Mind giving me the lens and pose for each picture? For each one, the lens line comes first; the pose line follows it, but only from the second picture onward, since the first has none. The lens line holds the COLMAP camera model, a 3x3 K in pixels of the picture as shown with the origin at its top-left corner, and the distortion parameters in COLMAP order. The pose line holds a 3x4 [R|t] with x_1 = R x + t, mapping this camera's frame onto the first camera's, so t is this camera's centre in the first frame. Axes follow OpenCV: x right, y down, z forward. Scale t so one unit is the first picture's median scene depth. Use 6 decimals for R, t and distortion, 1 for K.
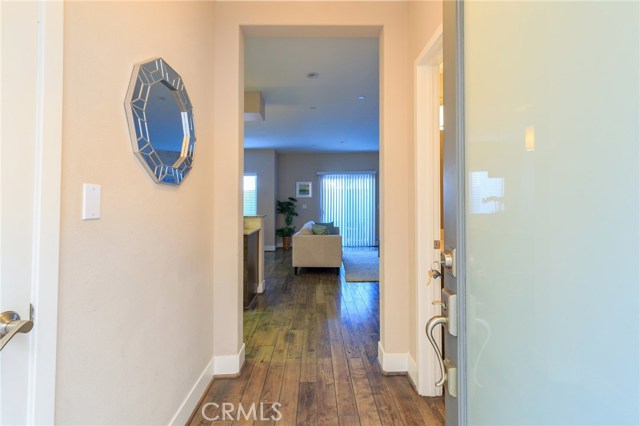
lens RADIAL K [[265.3, 0, 319.6], [0, 265.3, 200.2], [0, 0, 1]] dist [-0.000005, -0.000021]
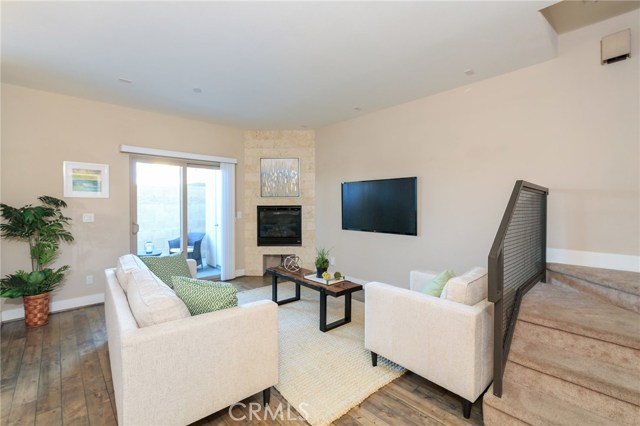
lens RADIAL K [[278.6, 0, 319.1], [0, 278.6, 207.4], [0, 0, 1]] dist [-0.000086, 0.000259]
pose [[0.744820, -0.005589, 0.667242, -0.083142], [-0.010345, 0.999748, 0.019922, -0.007118], [-0.667185, -0.021741, 0.744575, 0.387323]]
